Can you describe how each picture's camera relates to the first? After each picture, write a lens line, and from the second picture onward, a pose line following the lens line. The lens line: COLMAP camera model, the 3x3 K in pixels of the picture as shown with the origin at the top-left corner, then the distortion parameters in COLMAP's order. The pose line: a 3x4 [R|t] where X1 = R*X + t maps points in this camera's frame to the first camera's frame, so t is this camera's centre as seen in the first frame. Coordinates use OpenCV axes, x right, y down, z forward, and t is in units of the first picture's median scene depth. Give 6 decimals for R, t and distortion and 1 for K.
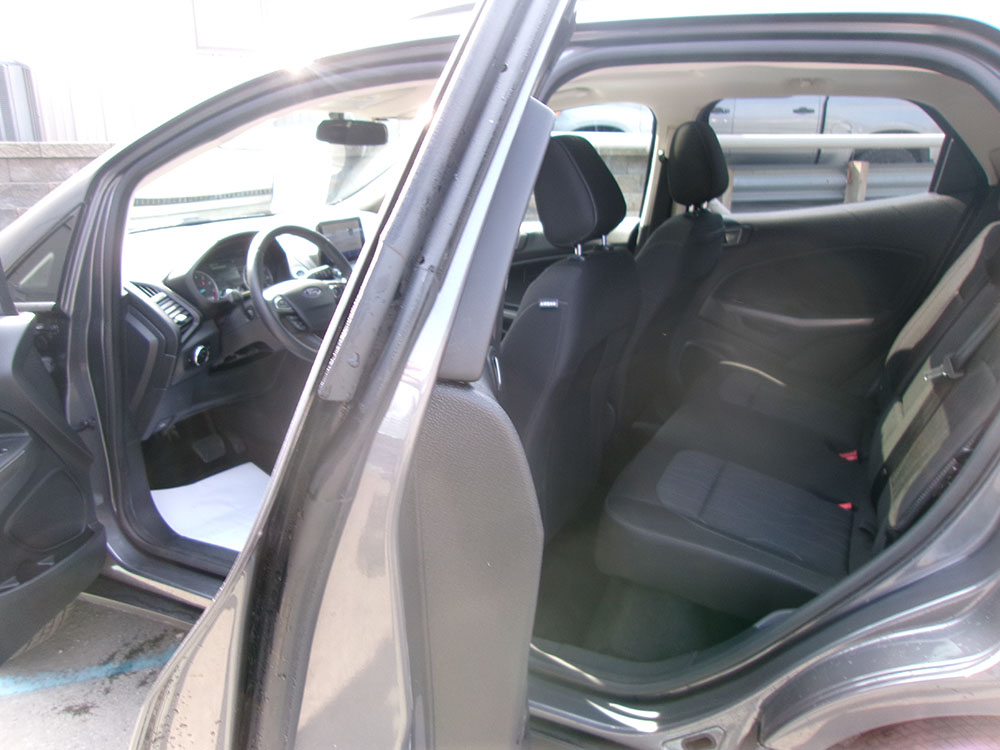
lens RADIAL K [[769.0, 0, 496.0], [0, 769.0, 376.4], [0, 0, 1]] dist [-0.015980, 0.037037]
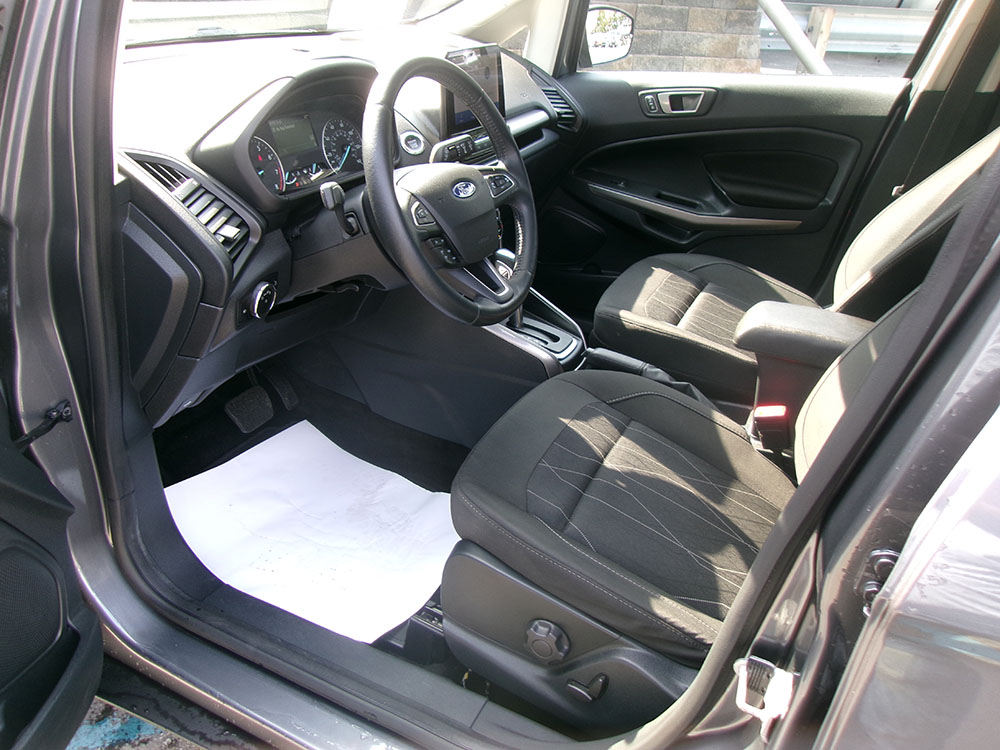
lens RADIAL K [[769.0, 0, 496.0], [0, 769.0, 376.4], [0, 0, 1]] dist [-0.015980, 0.037037]
pose [[0.997661, 0.053051, 0.043095, -0.241502], [-0.060531, 0.978609, 0.196622, -0.092054], [-0.031743, -0.198770, 0.979532, 0.452453]]
